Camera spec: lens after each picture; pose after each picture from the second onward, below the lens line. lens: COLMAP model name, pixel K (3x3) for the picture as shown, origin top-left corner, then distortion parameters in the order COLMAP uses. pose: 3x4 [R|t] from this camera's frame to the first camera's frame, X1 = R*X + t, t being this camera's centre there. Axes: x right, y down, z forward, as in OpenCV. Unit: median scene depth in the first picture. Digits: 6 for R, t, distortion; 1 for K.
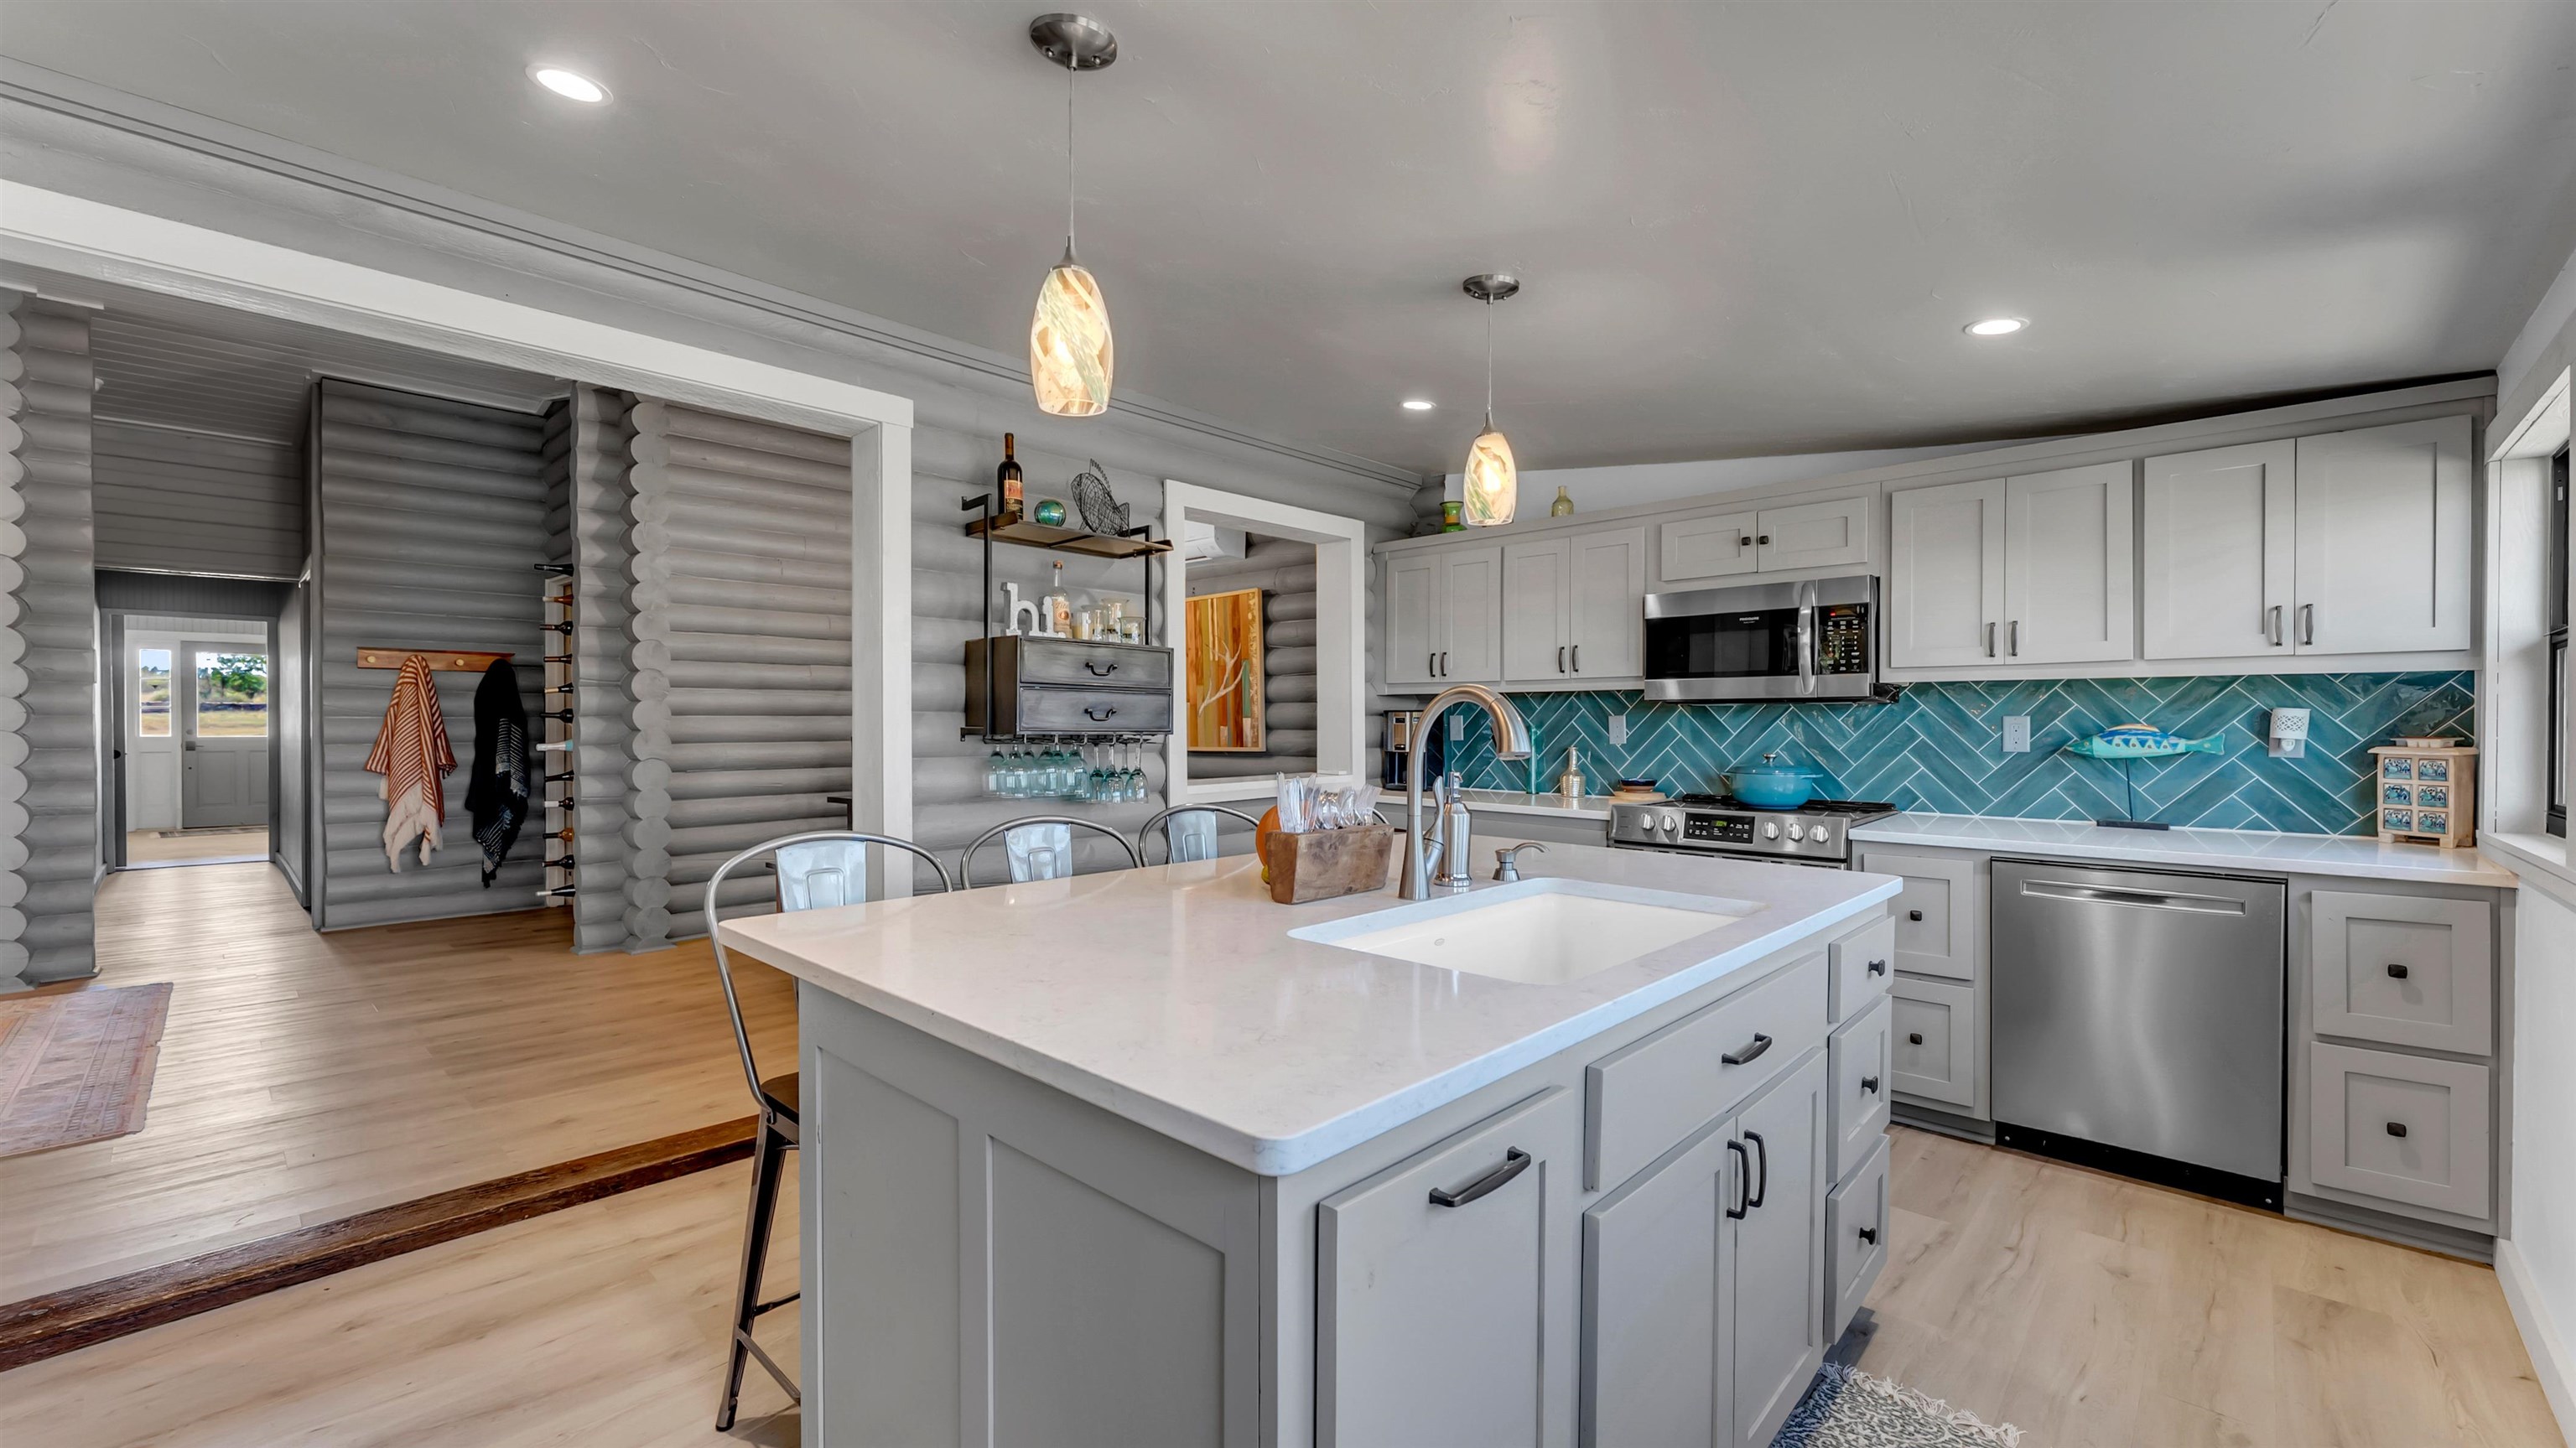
lens RADIAL K [[1032.0, 0, 1290.4], [0, 1032.0, 727.9], [0, 0, 1]] dist [-0.000709, -0.000299]
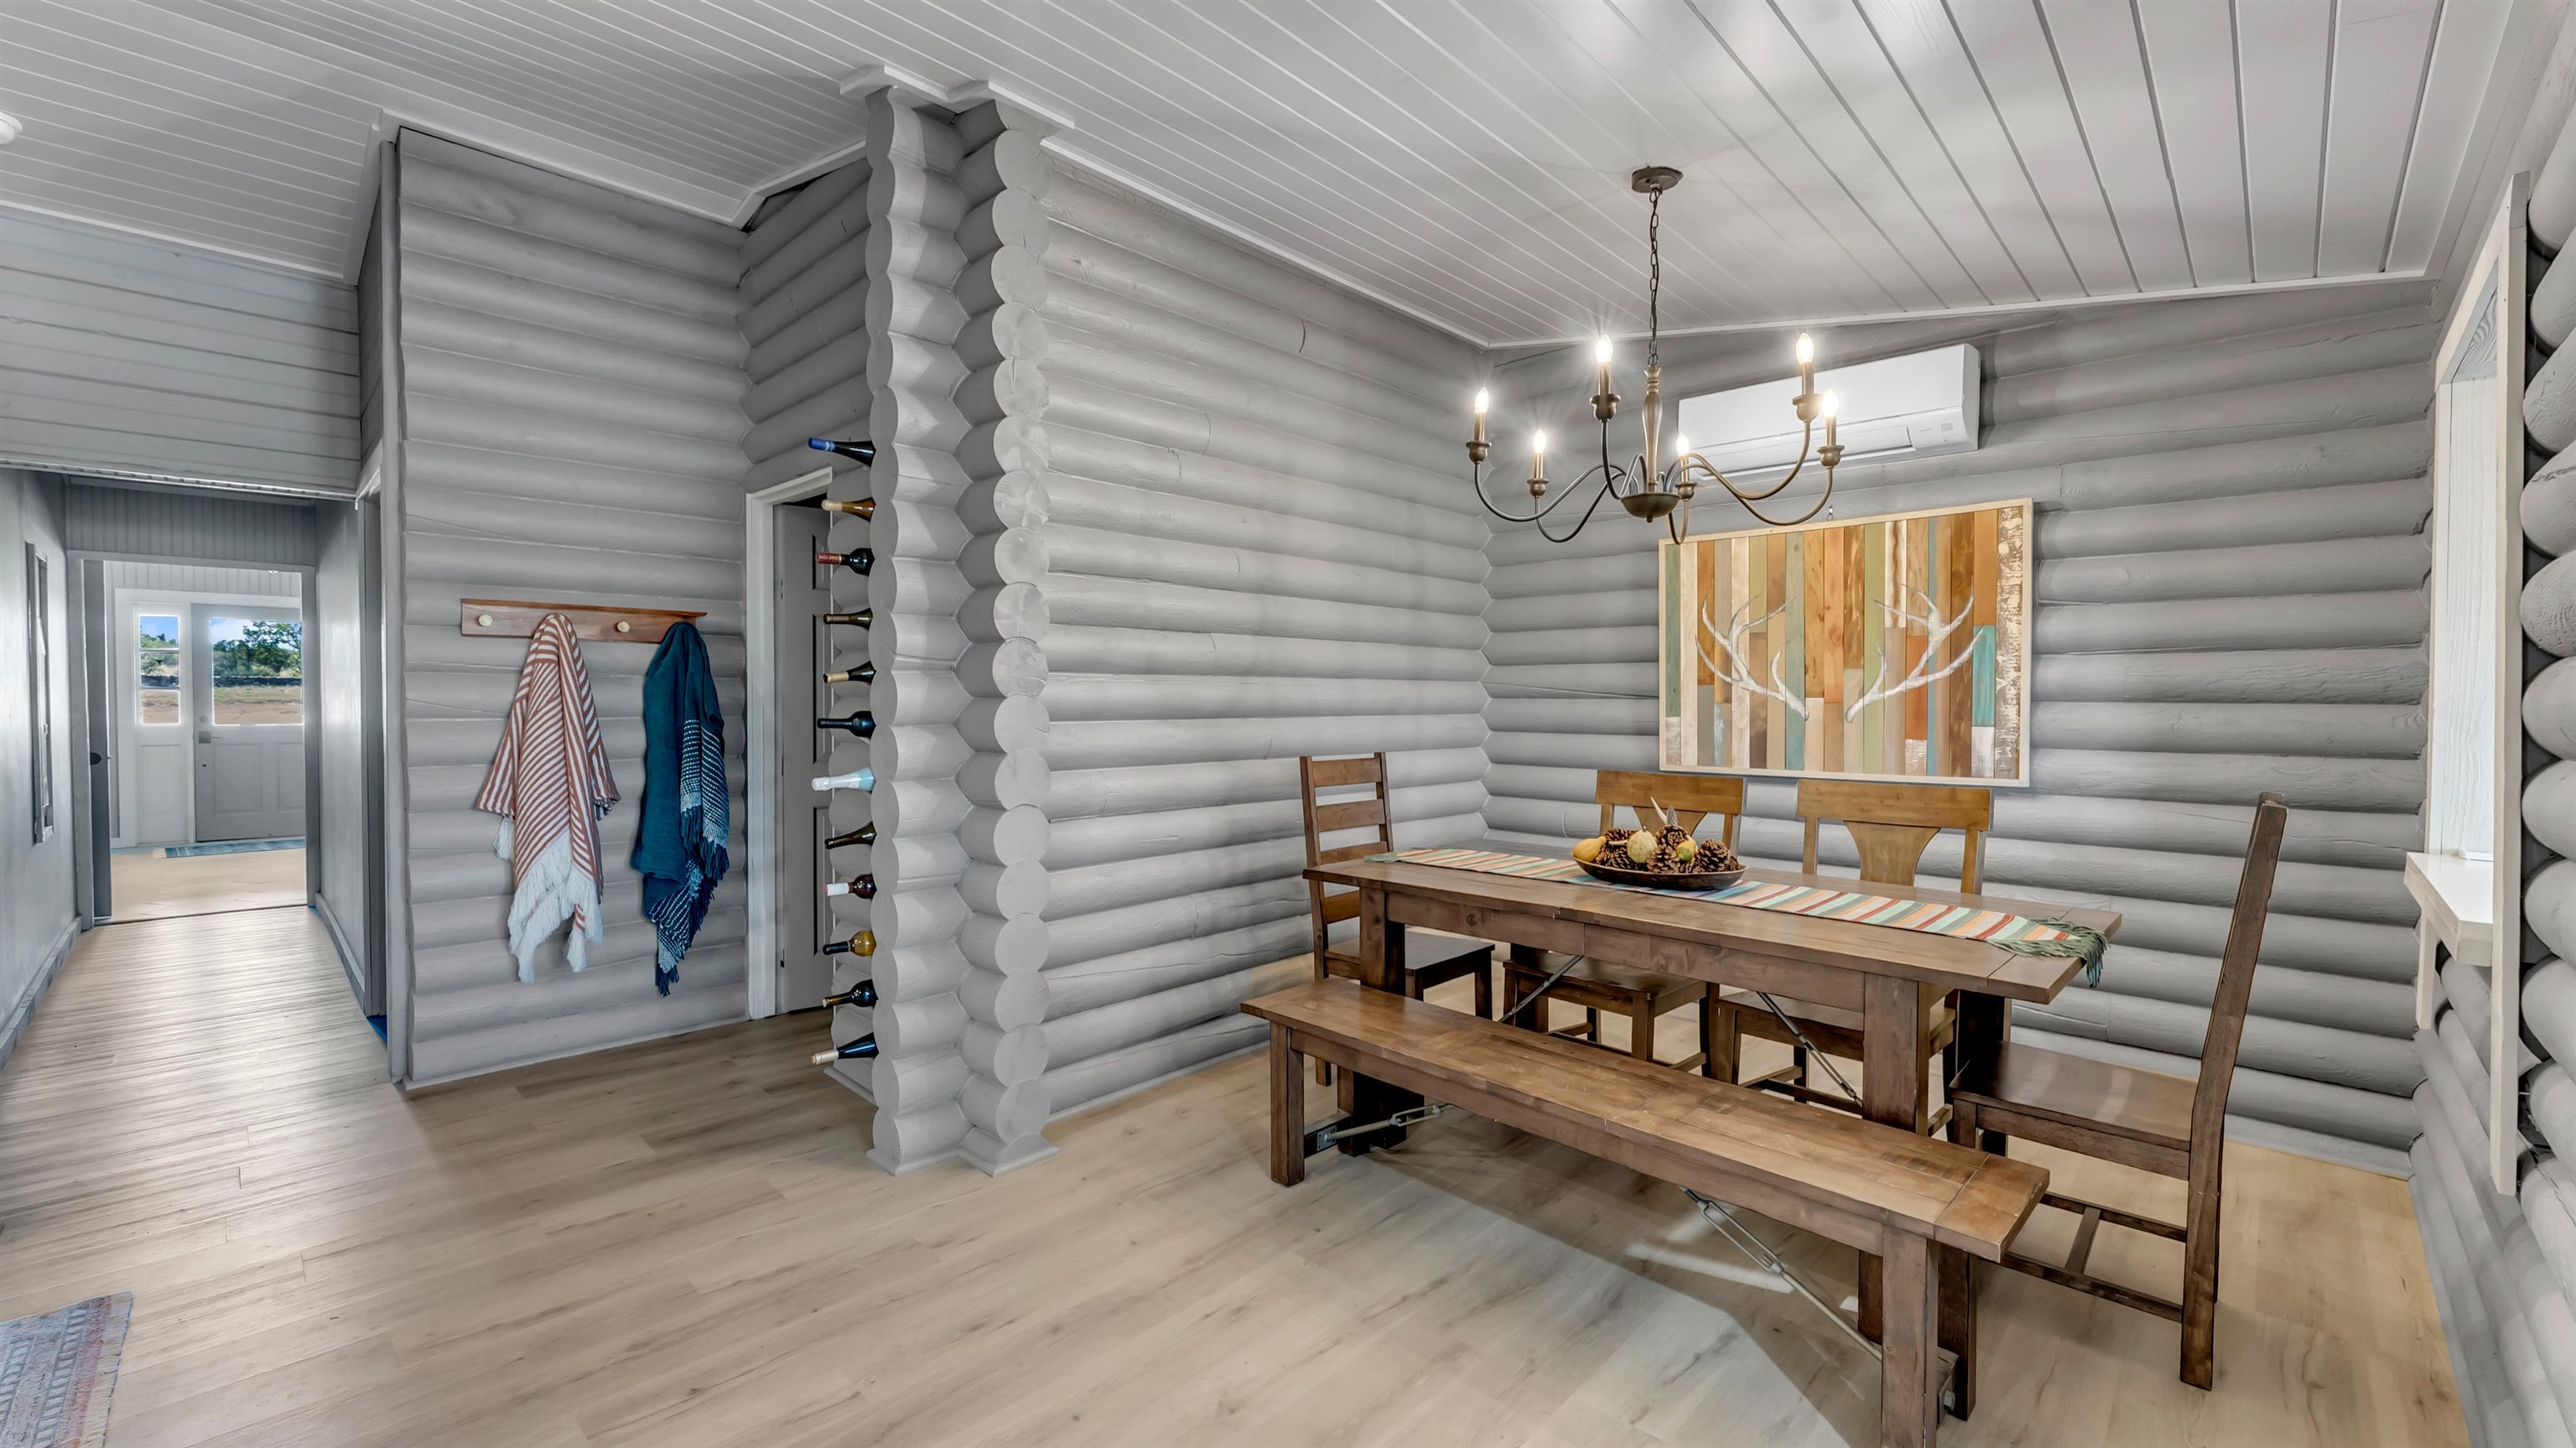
lens RADIAL K [[1032.0, 0, 1280.3], [0, 1032.0, 717.8], [0, 0, 1]] dist [-0.000709, -0.000299]
pose [[0.999834, 0.004138, -0.017762, -0.426284], [-0.003894, 0.999898, 0.013769, -0.020921], [0.017817, -0.013697, 0.999747, 0.418637]]
